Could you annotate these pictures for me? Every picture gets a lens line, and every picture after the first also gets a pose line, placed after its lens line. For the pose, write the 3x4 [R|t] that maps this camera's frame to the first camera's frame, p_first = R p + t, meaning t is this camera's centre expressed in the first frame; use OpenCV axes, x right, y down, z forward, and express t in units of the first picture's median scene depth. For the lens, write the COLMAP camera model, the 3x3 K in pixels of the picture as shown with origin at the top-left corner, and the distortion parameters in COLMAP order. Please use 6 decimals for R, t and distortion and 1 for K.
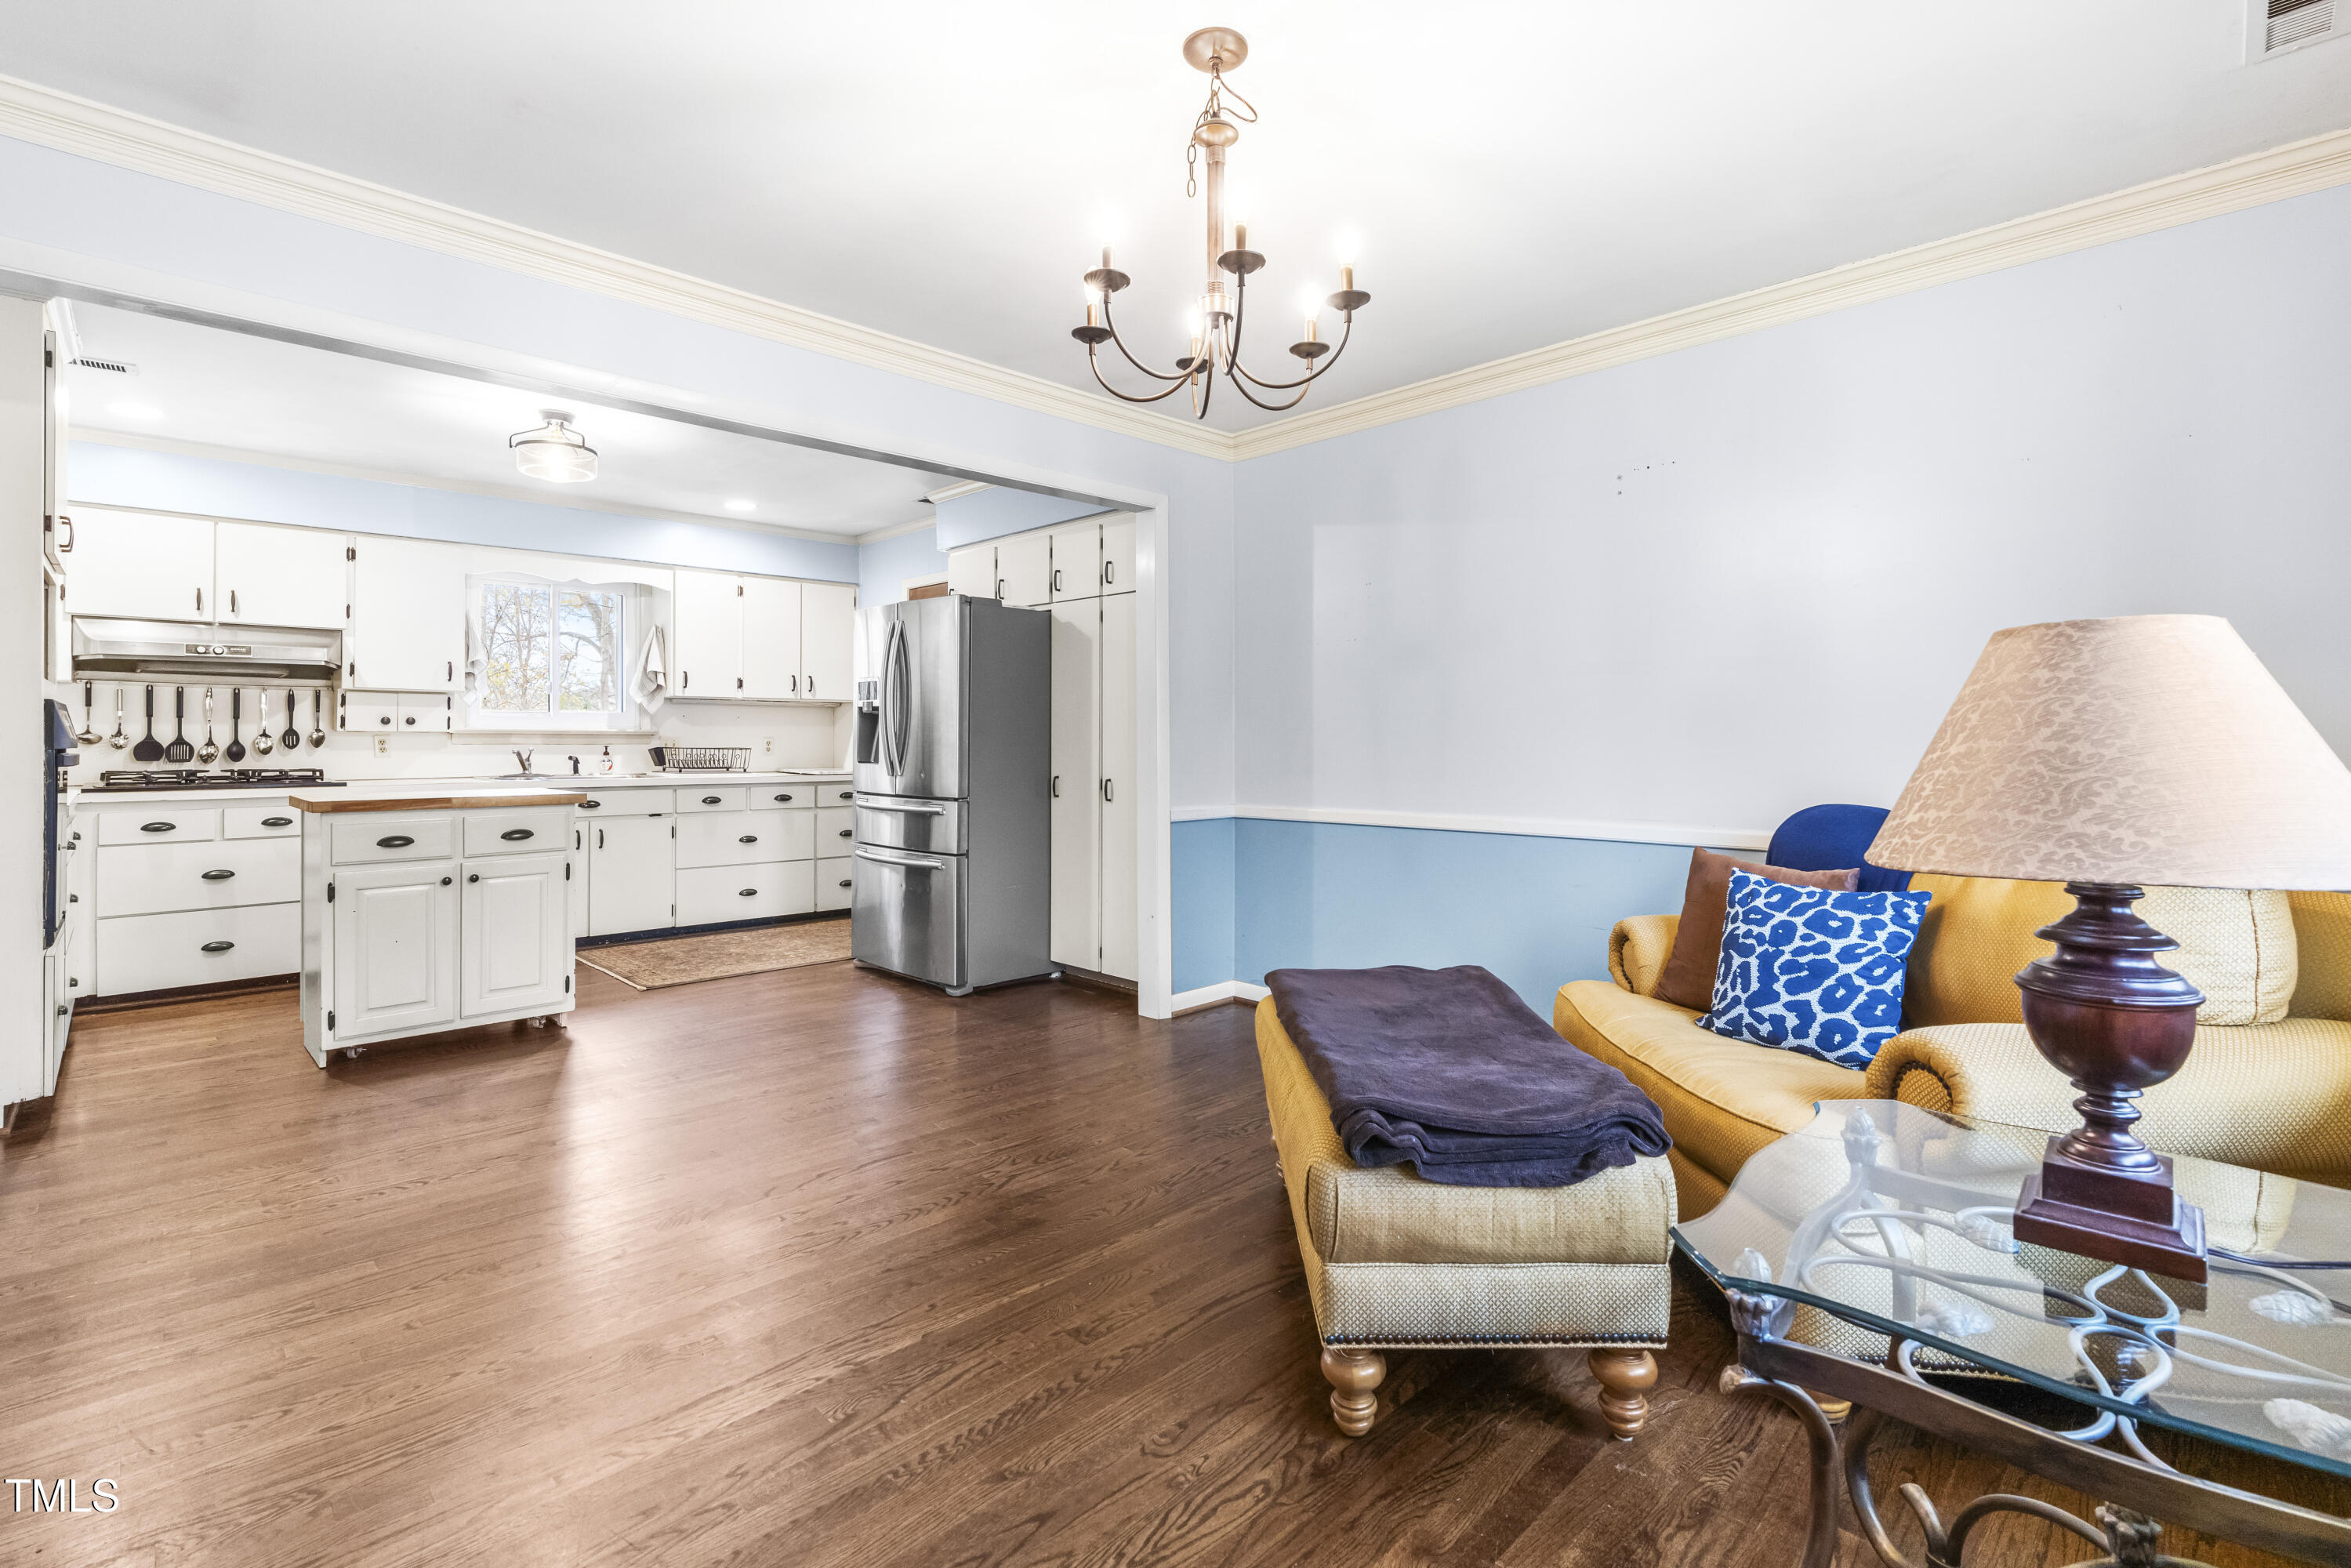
lens RADIAL K [[1087.6, 0, 1183.0], [0, 1087.6, 748.0], [0, 0, 1]] dist [-0.005100, 0.000674]
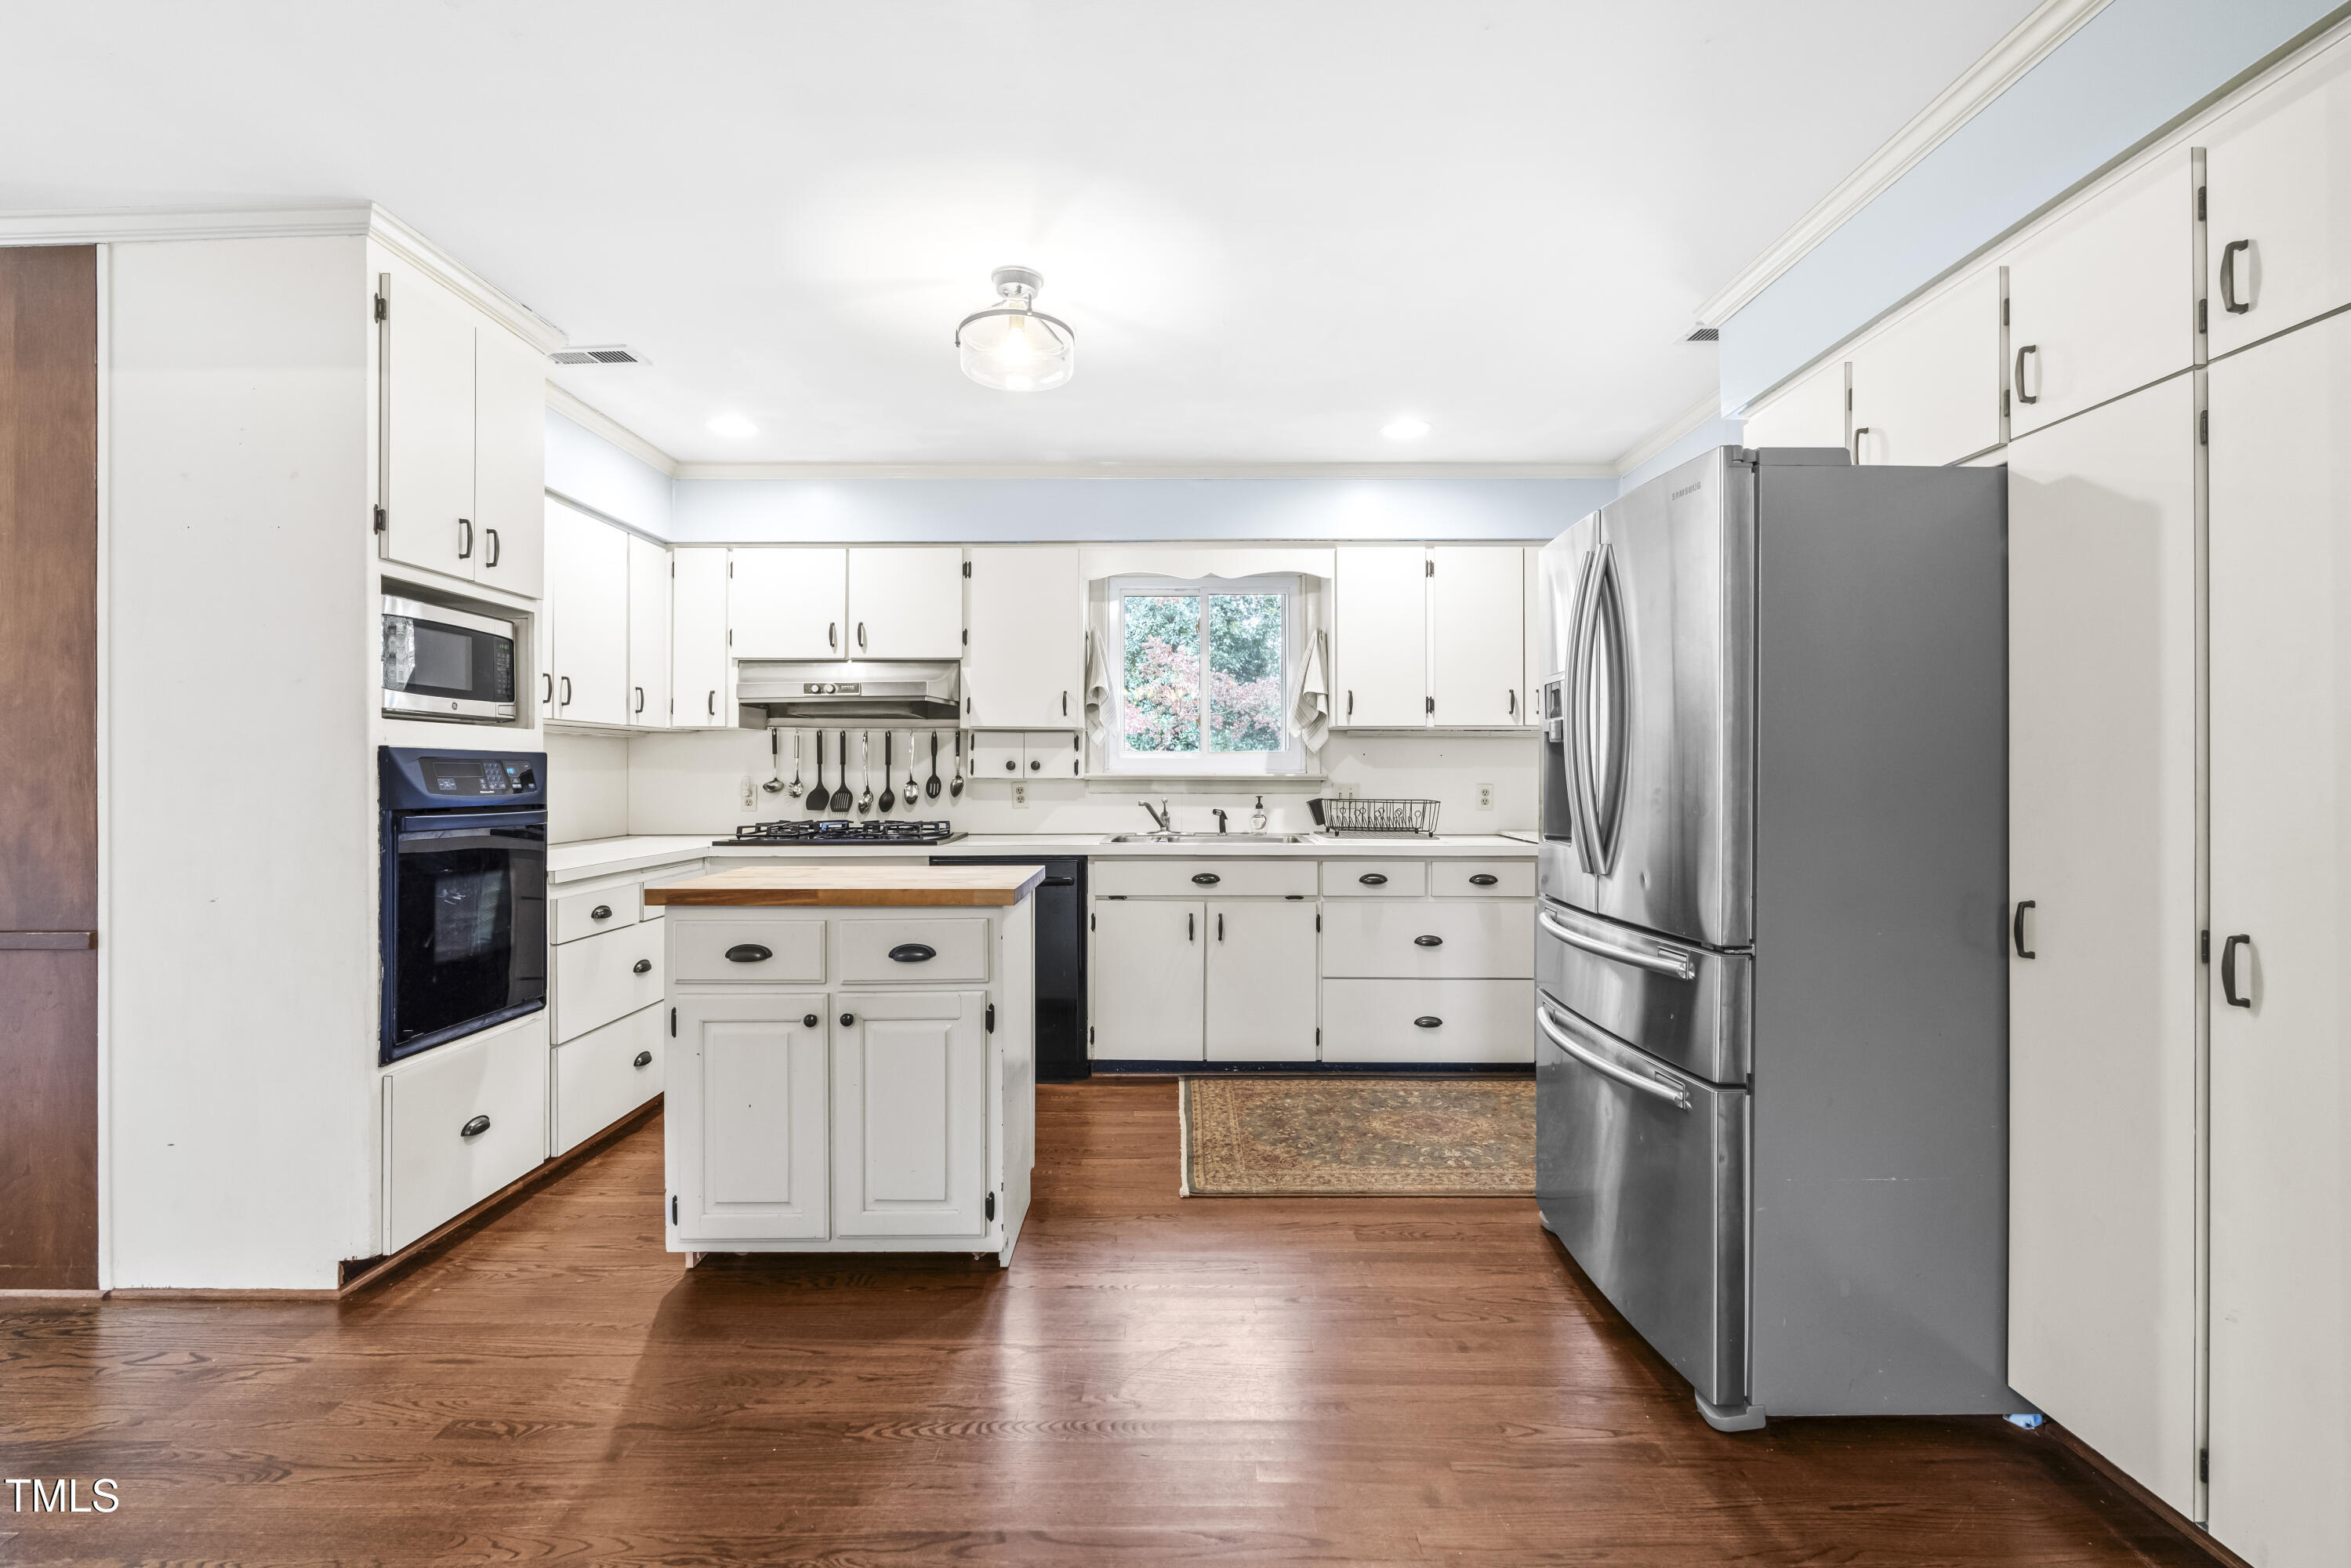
lens RADIAL K [[1078.1, 0, 1168.4], [0, 1078.1, 770.8], [0, 0, 1]] dist [-0.003871, 0.000766]
pose [[0.708471, -0.004440, -0.705726, -0.063059], [-0.005037, 0.999923, -0.011347, -0.013039], [0.705722, 0.011594, 0.708394, 0.520550]]
